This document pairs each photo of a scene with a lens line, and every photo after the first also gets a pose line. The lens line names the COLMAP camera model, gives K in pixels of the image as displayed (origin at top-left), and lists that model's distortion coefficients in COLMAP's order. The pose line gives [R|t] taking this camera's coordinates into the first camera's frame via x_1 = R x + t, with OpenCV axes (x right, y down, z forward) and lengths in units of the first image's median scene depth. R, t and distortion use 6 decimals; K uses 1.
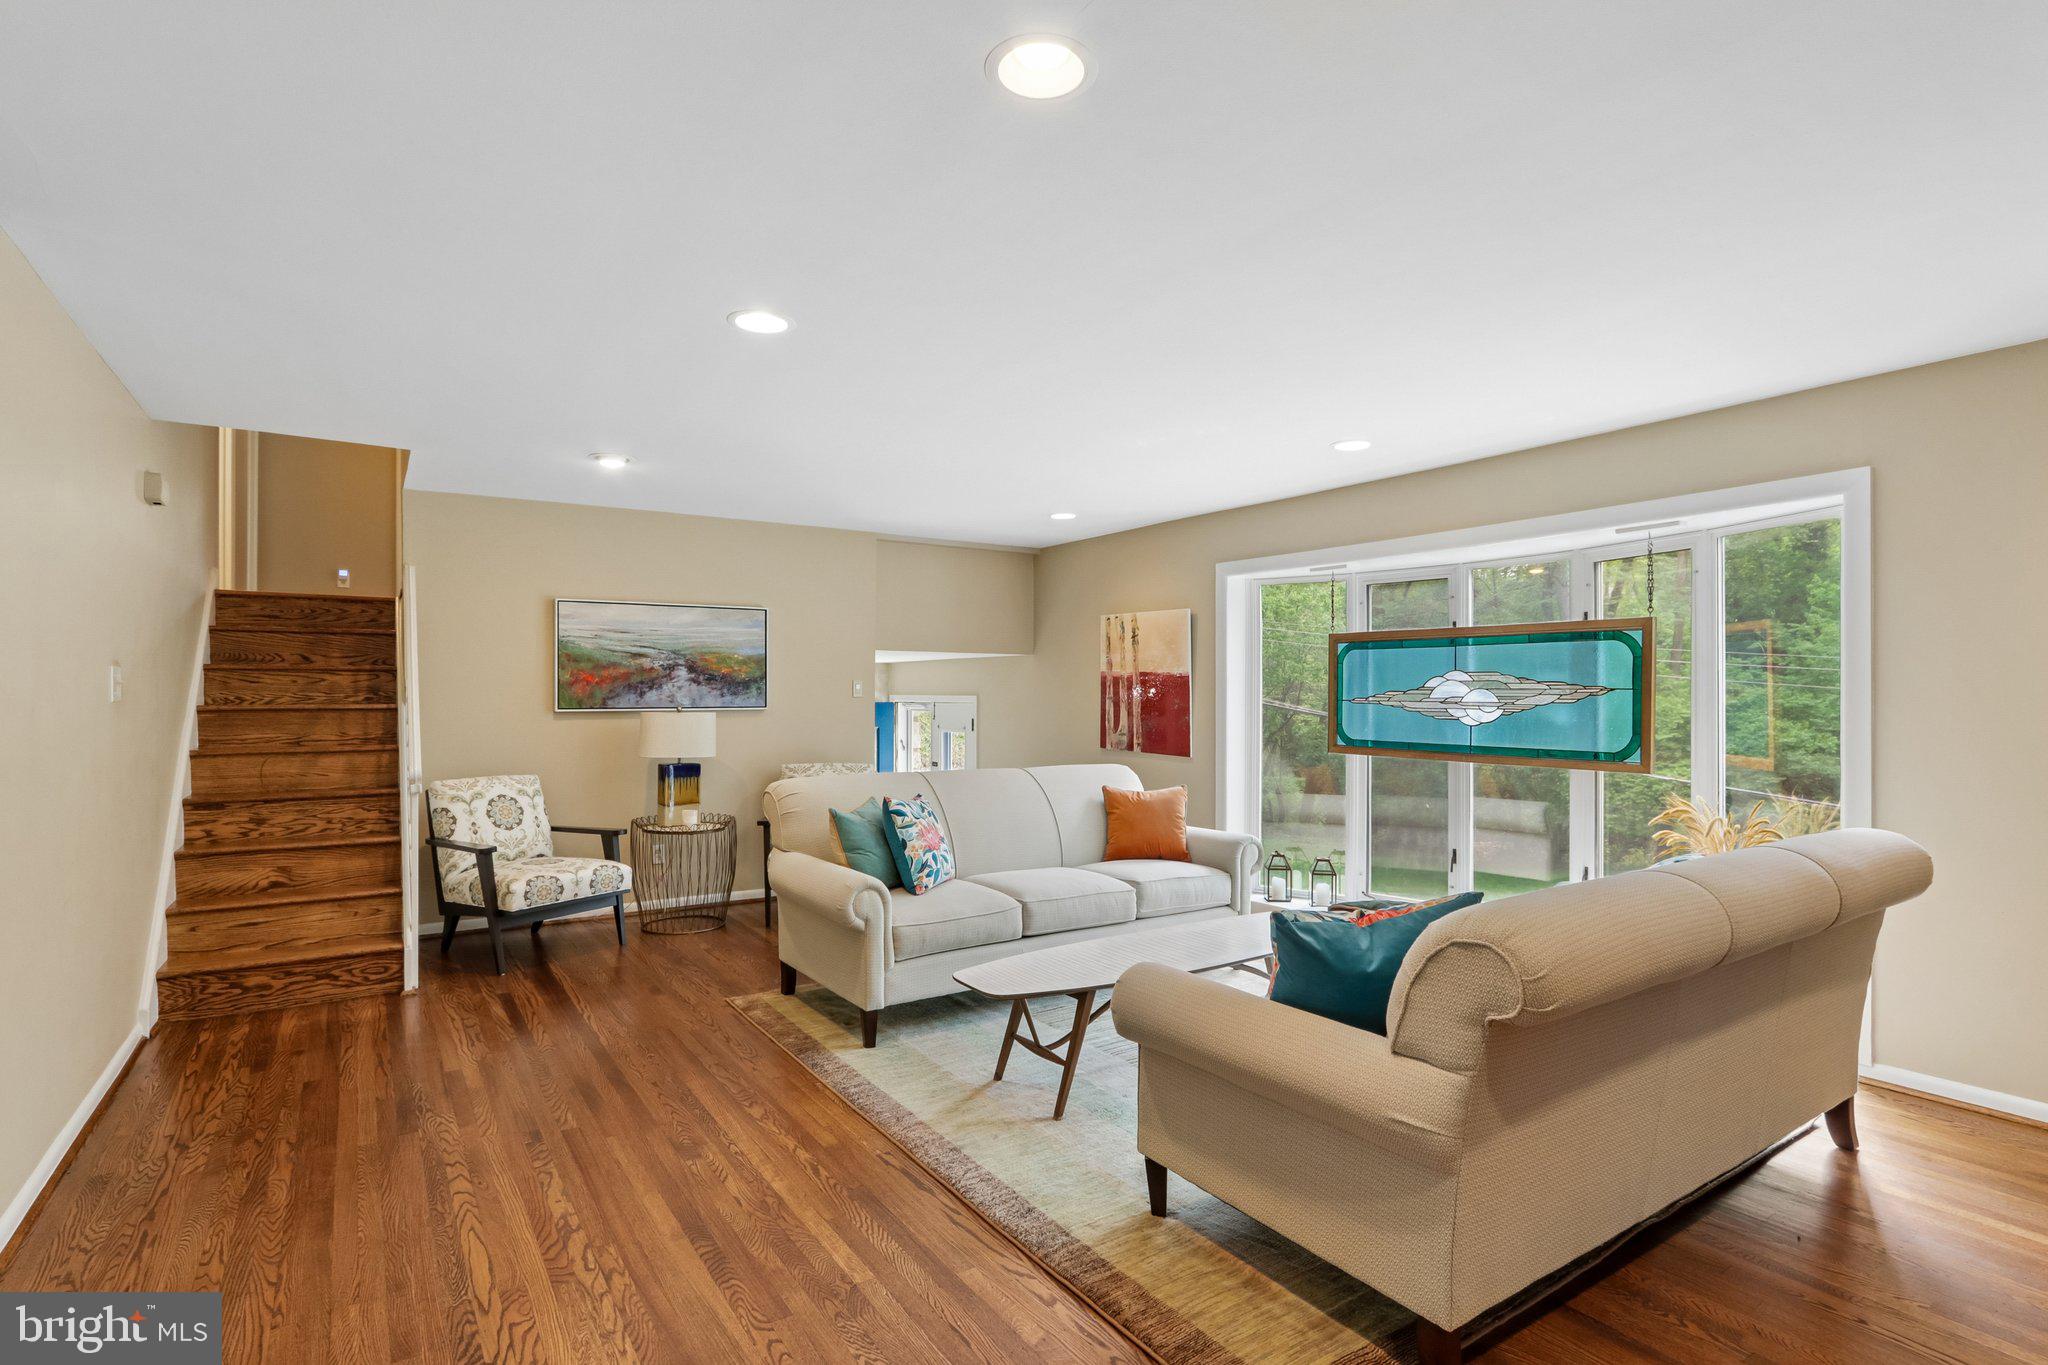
lens RADIAL K [[1007.7, 0, 1019.6], [0, 1007.7, 695.6], [0, 0, 1]] dist [-0.006361, -0.000059]
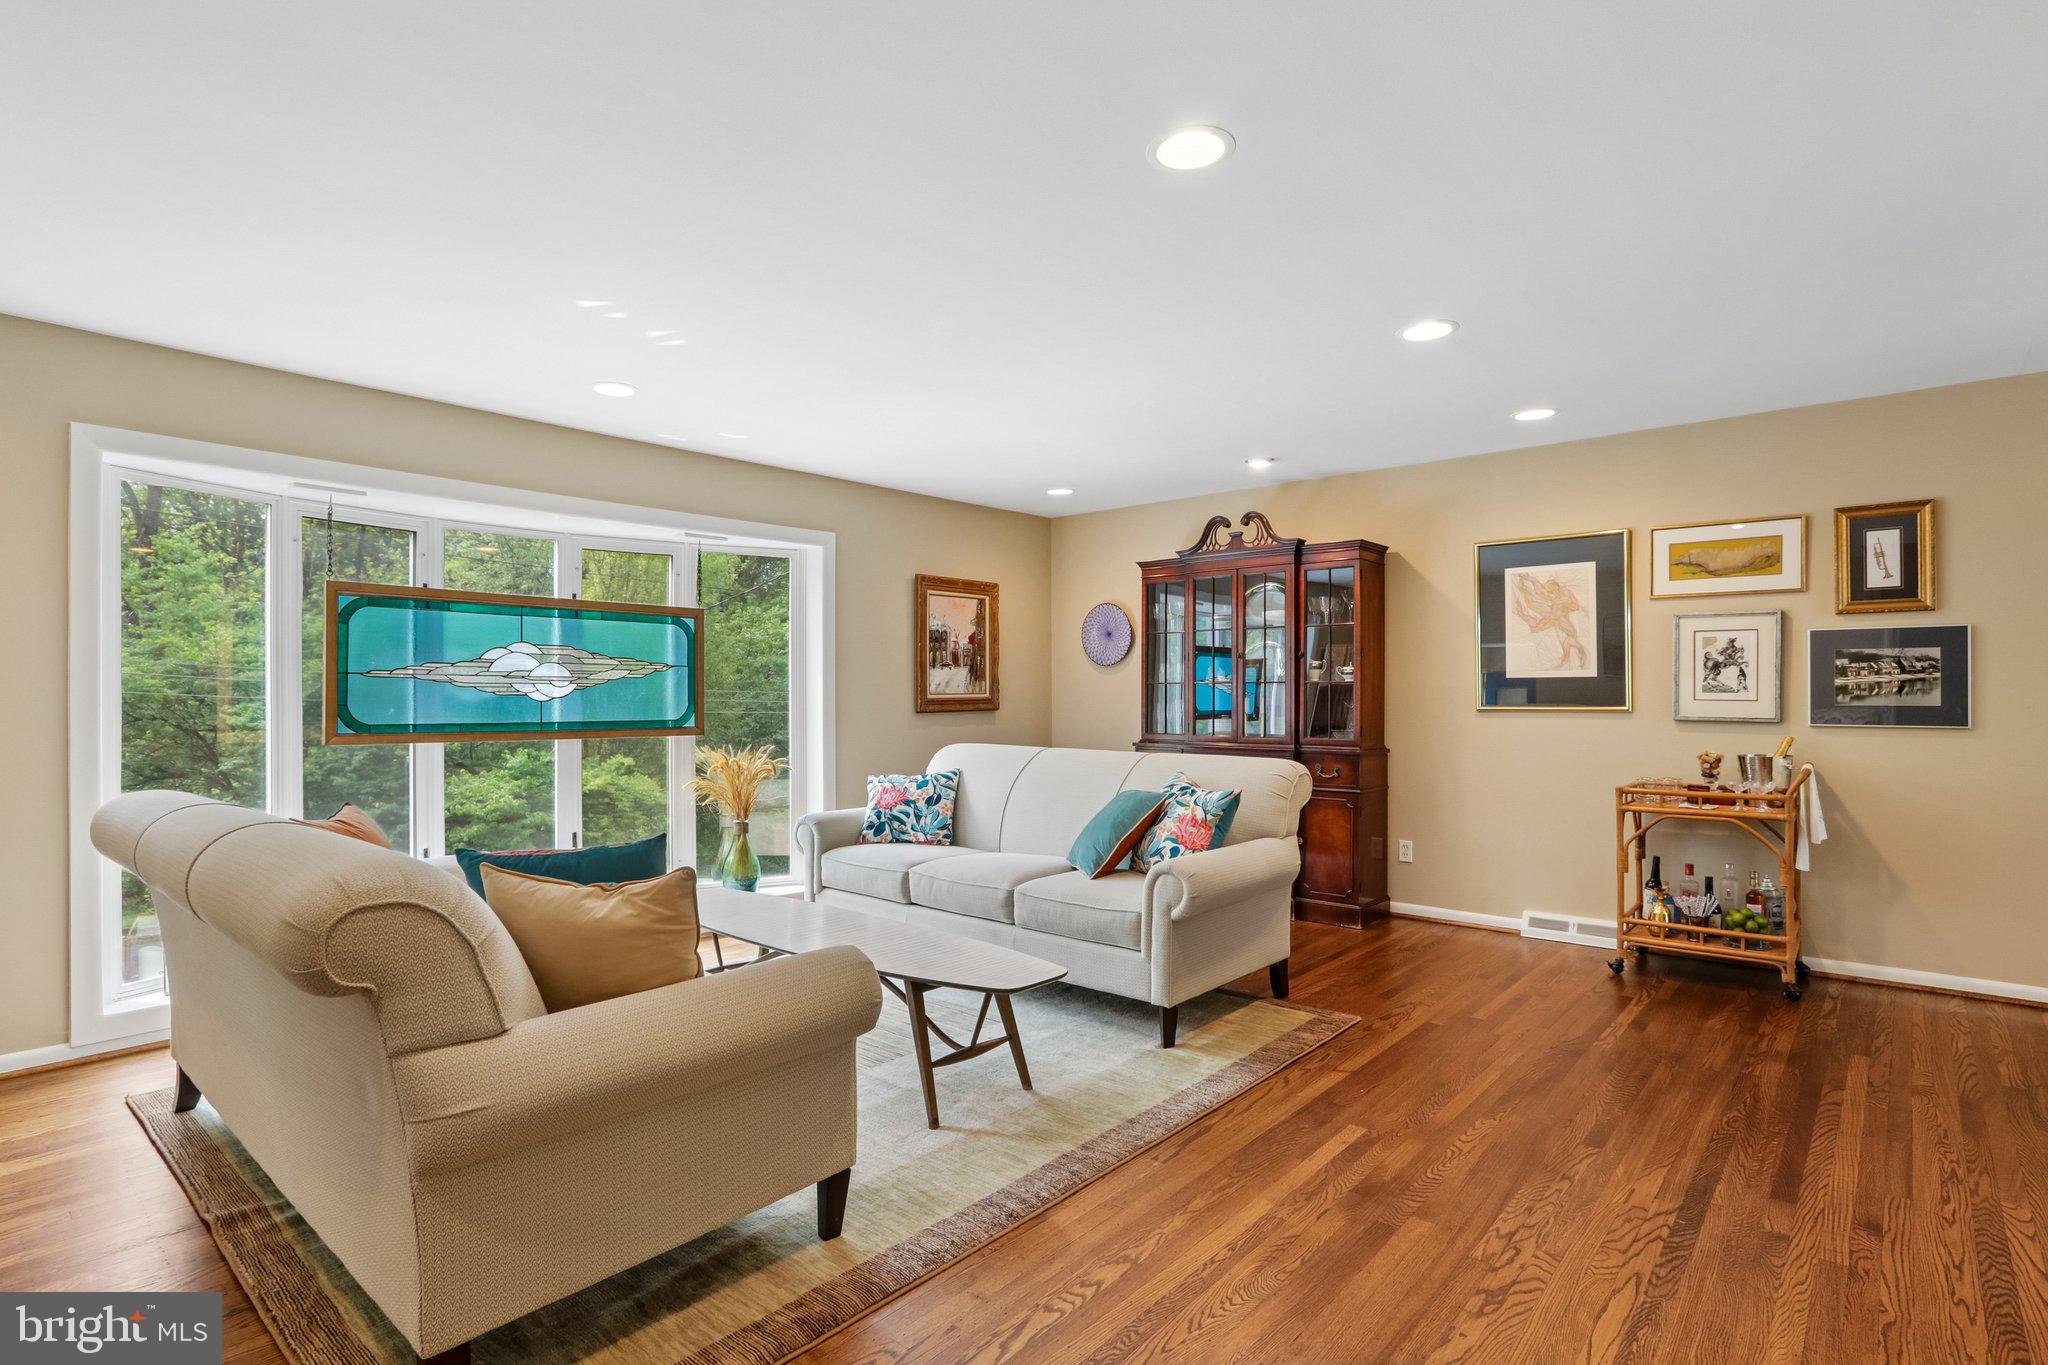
lens RADIAL K [[1007.7, 0, 1019.9], [0, 1007.7, 685.0], [0, 0, 1]] dist [-0.006361, -0.000059]
pose [[-0.259956, 0.006866, 0.965596, -0.665485], [0.001782, 0.999976, -0.006630, 0.024660], [-0.965619, -0.000003, -0.259962, 0.924044]]
